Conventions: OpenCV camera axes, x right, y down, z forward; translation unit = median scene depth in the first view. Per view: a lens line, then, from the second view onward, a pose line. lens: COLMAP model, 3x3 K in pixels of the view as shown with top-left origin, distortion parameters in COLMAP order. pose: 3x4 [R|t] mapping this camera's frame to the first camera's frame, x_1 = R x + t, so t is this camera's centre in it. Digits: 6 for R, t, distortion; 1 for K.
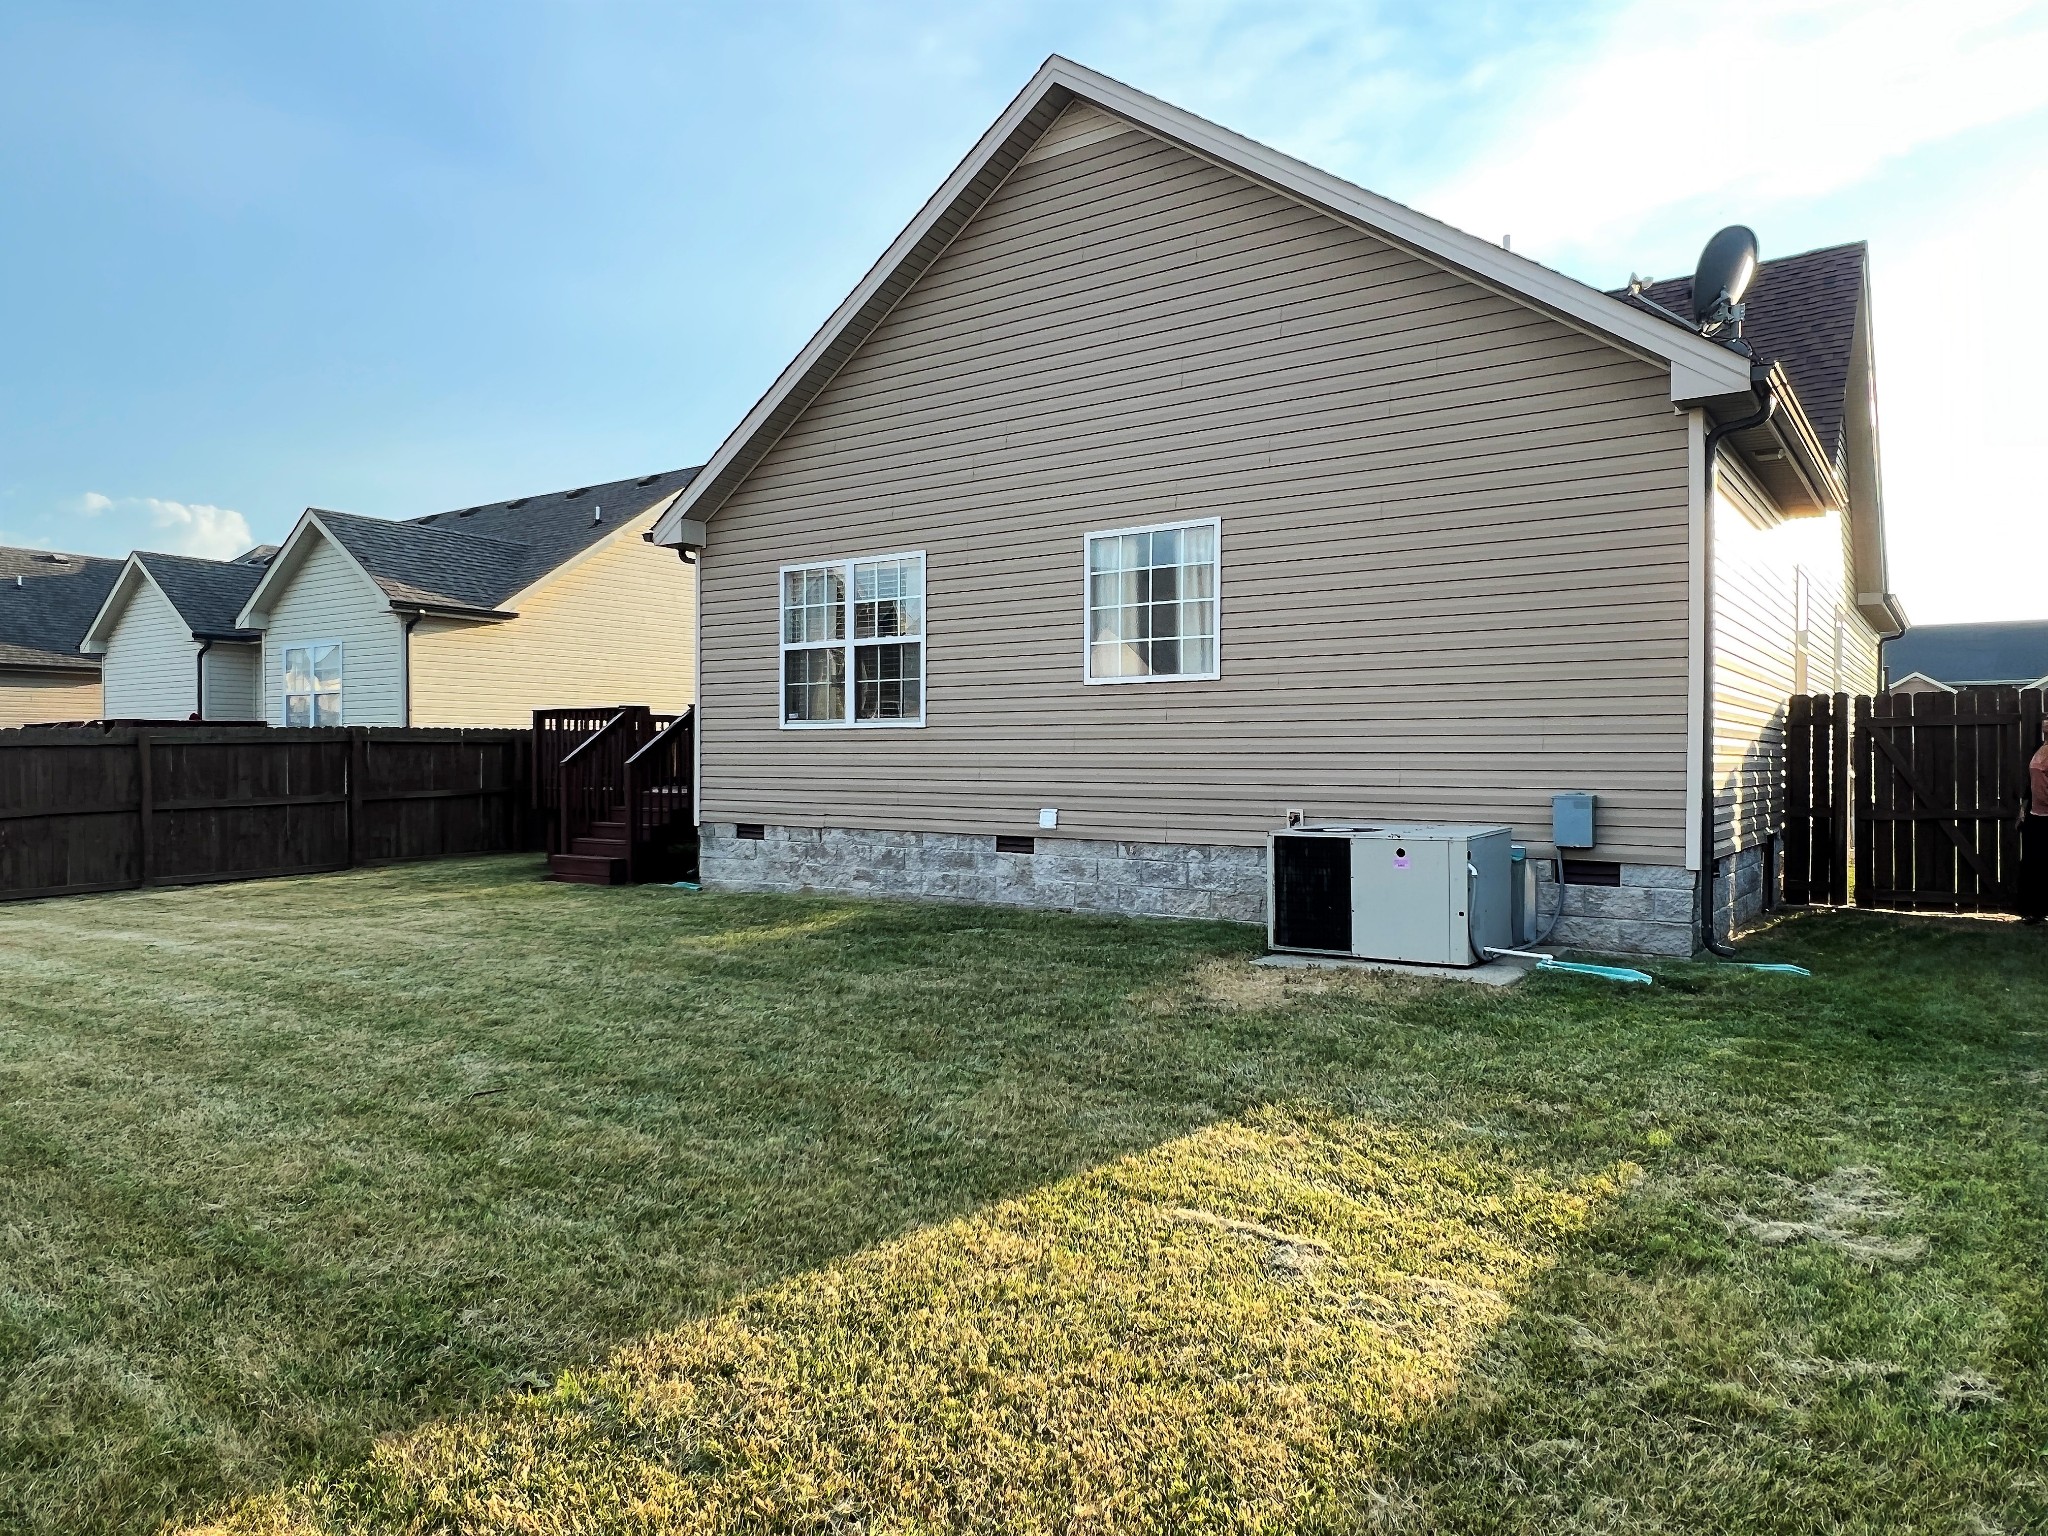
lens RADIAL K [[1323.1, 0, 1024.0], [0, 1323.1, 768.0], [0, 0, 1]] dist [-0.001784, 0.000310]
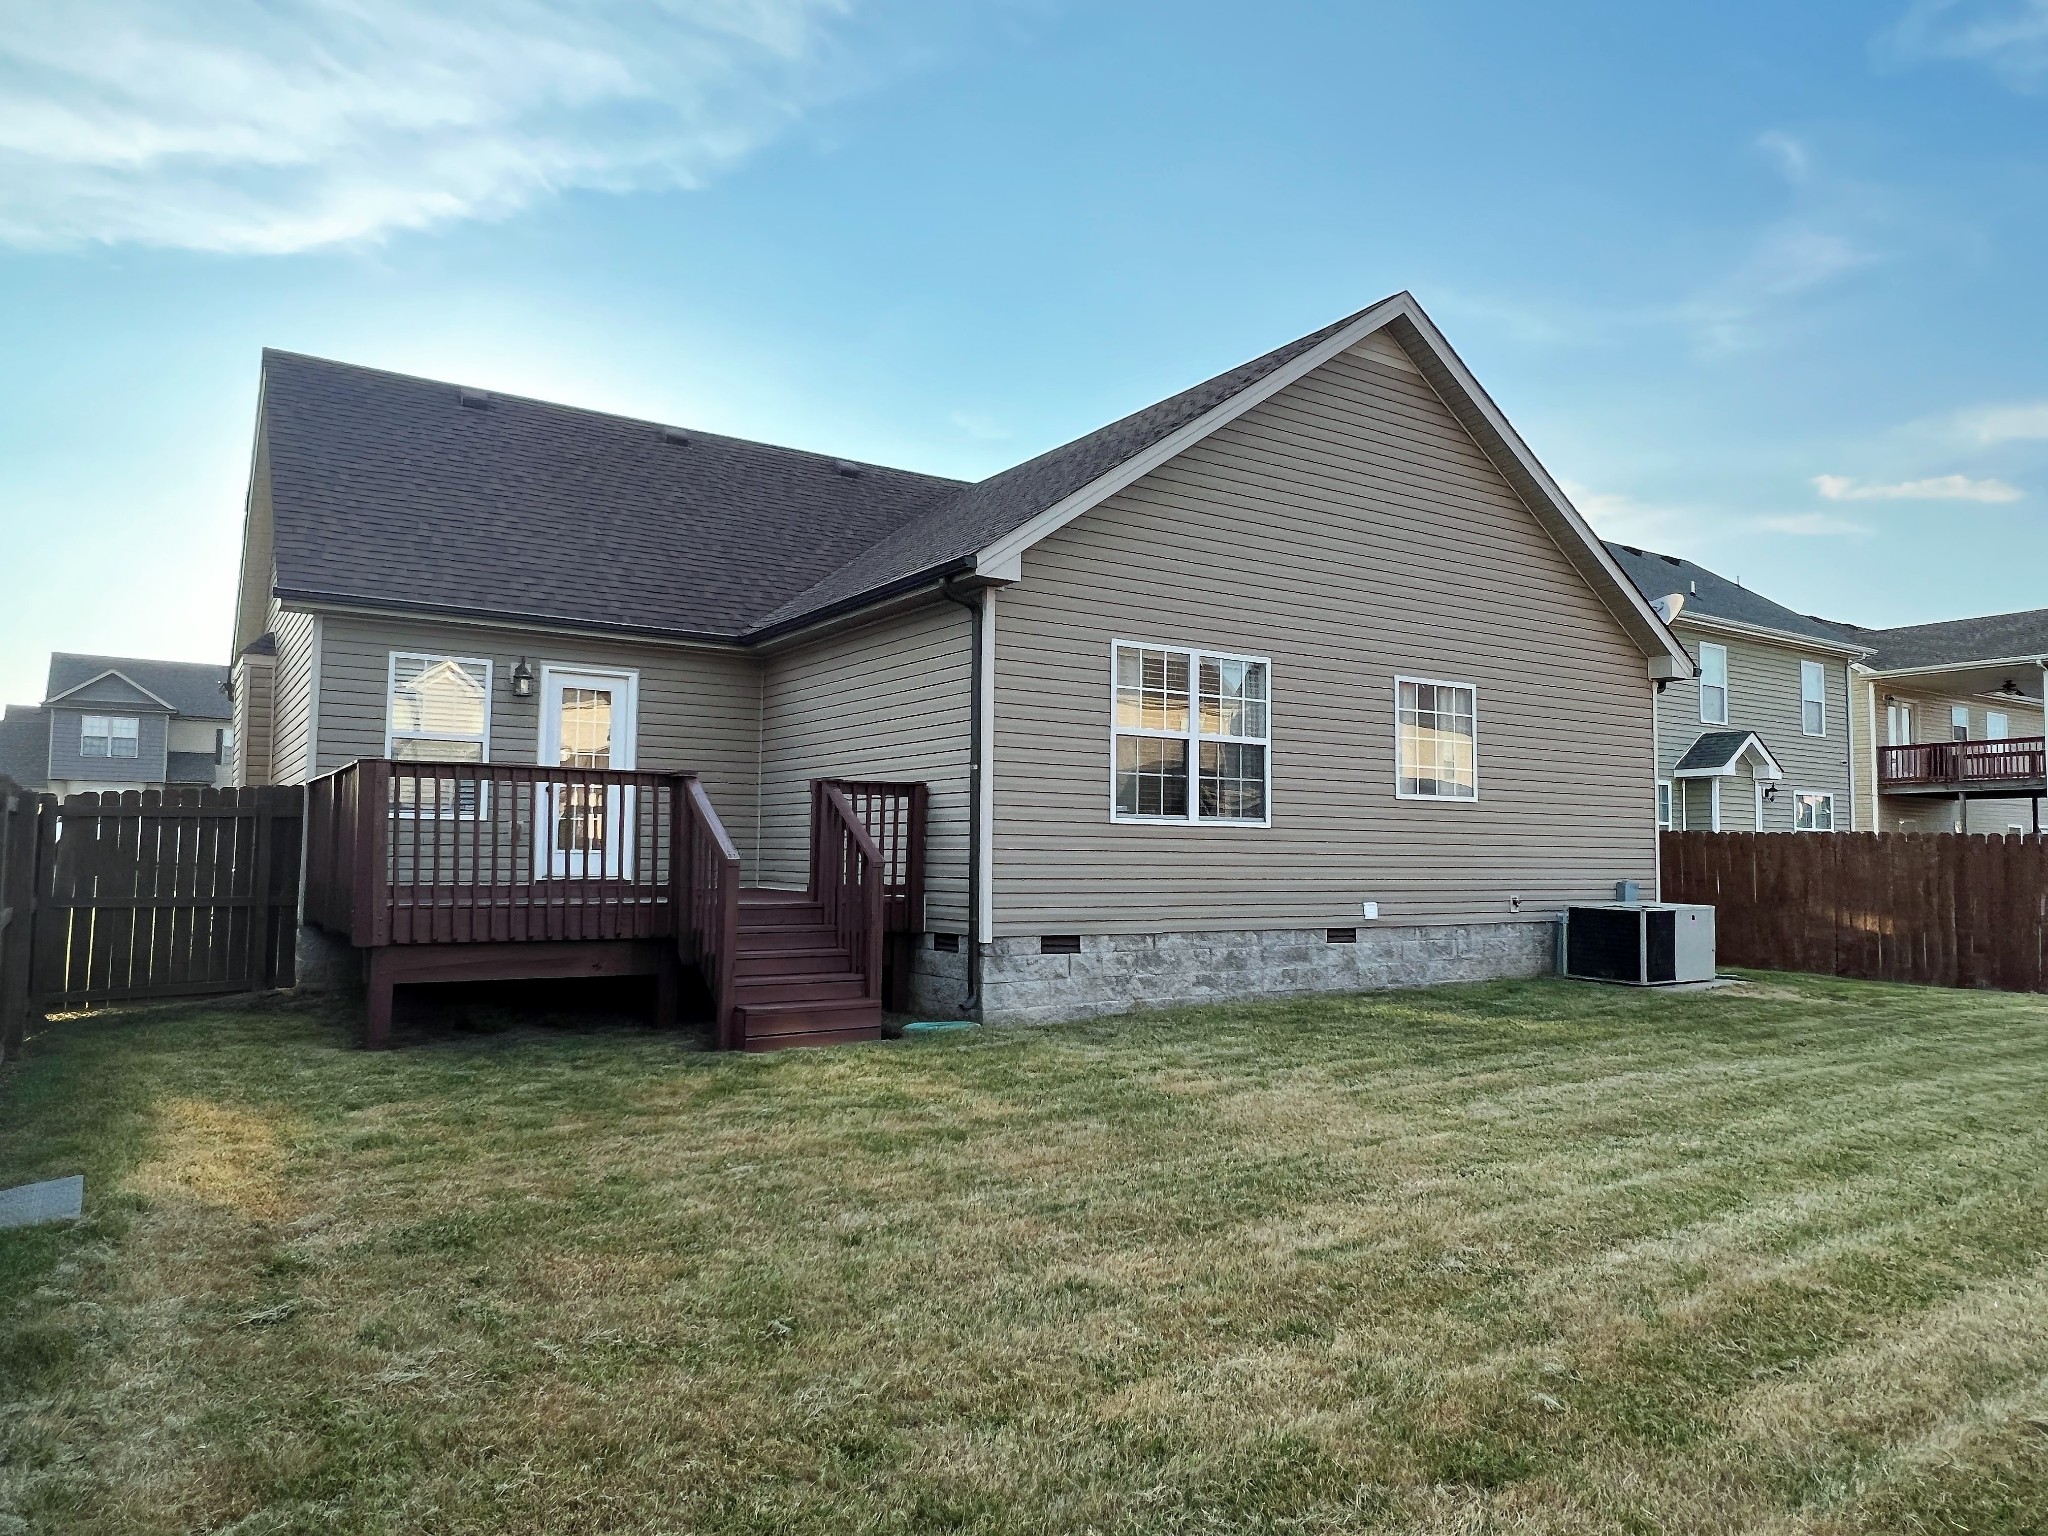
lens RADIAL K [[1323.1, 0, 1024.0], [0, 1323.1, 768.0], [0, 0, 1]] dist [-0.001784, 0.000310]
pose [[0.359806, 0.065232, 0.930744, -1.099919], [-0.003680, 0.997644, -0.068498, -0.006041], [-0.933020, 0.021221, 0.359199, 0.799642]]
